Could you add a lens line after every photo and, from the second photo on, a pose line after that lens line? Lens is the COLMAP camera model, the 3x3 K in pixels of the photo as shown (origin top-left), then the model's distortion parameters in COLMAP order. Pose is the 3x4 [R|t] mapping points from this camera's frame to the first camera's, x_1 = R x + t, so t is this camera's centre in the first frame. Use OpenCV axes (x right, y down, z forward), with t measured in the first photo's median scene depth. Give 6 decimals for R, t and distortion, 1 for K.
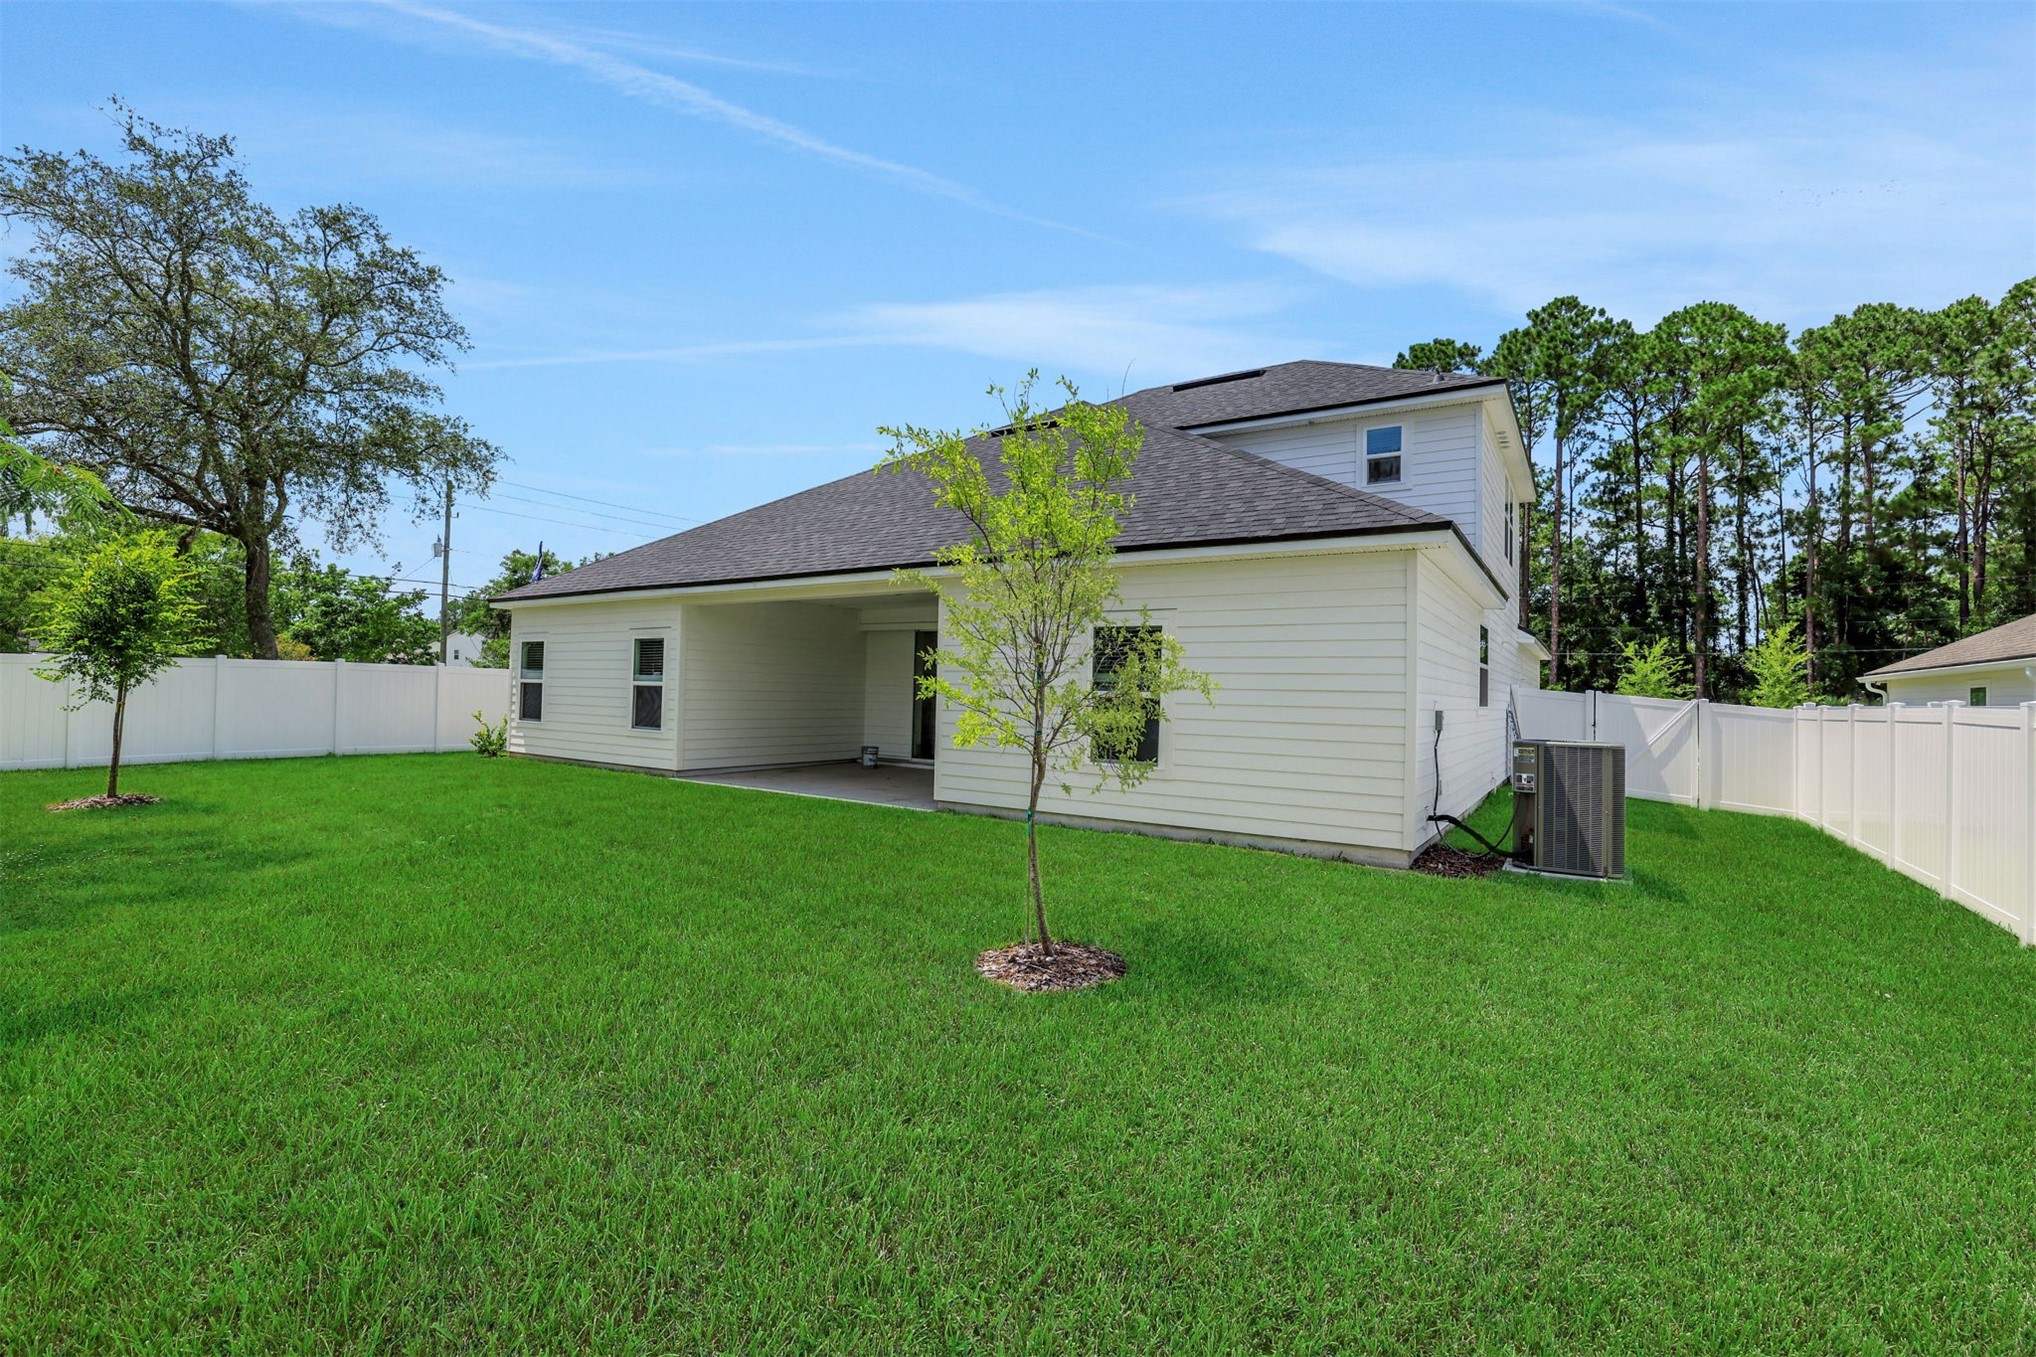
lens RADIAL K [[886.5, 0, 1018.0], [0, 886.5, 678.5], [0, 0, 1]] dist [-0.002199, -0.000205]
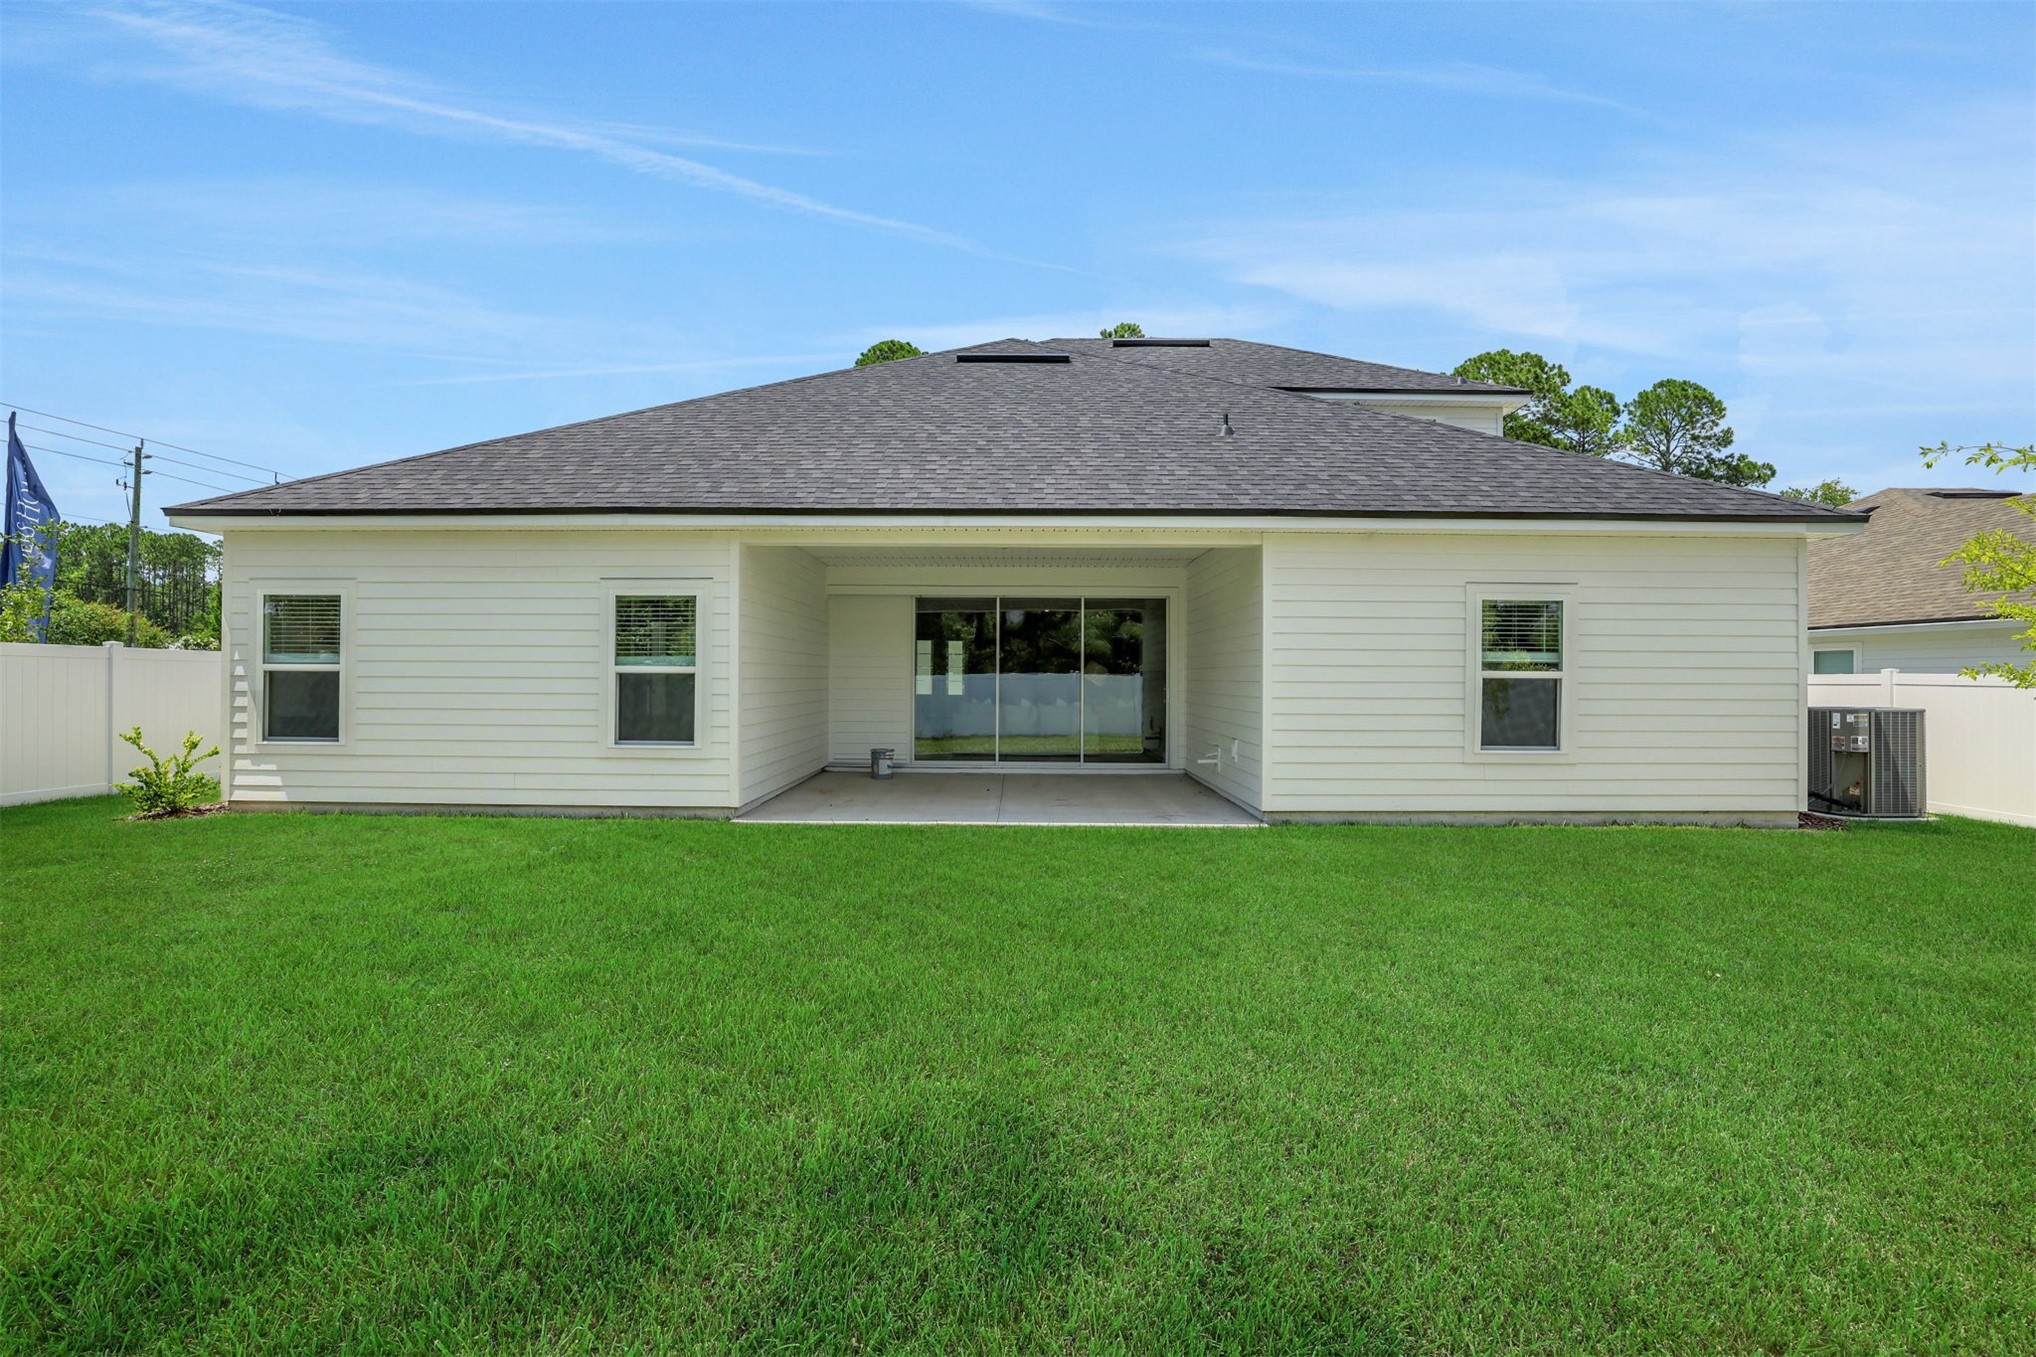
lens RADIAL K [[886.5, 0, 1018.0], [0, 886.5, 678.5], [0, 0, 1]] dist [-0.002199, -0.000205]
pose [[0.831945, -0.021659, 0.554435, -0.548511], [0.005011, 0.999490, 0.031525, -0.006280], [-0.554836, -0.023449, 0.831629, 0.349922]]
